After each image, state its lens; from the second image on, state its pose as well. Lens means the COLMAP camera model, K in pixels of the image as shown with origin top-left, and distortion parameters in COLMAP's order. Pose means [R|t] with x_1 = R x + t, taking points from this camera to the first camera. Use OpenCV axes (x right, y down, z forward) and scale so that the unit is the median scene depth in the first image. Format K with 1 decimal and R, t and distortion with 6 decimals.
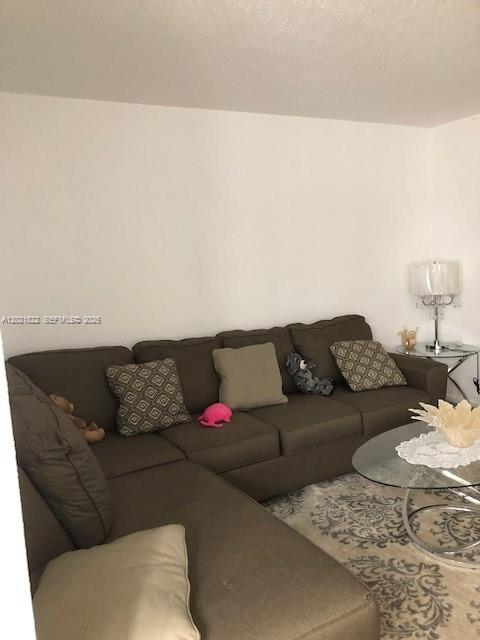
lens RADIAL K [[527.1, 0, 241.0], [0, 527.1, 321.3], [0, 0, 1]] dist [0.017278, -0.011538]
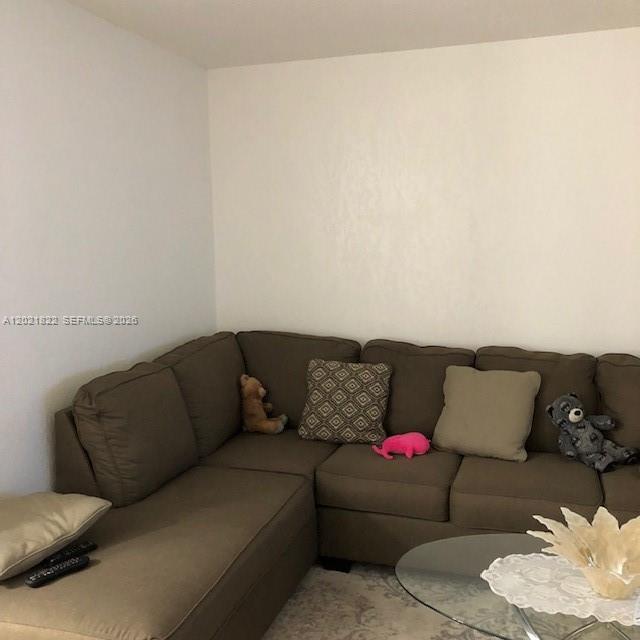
lens RADIAL K [[702.3, 0, 321.1], [0, 702.3, 318.8], [0, 0, 1]] dist [-0.007103, 0.000000]
pose [[0.670984, 0.144847, -0.727187, 0.692583], [-0.129131, 0.988574, 0.077762, -0.084697], [0.730141, 0.041725, 0.682021, 0.218199]]
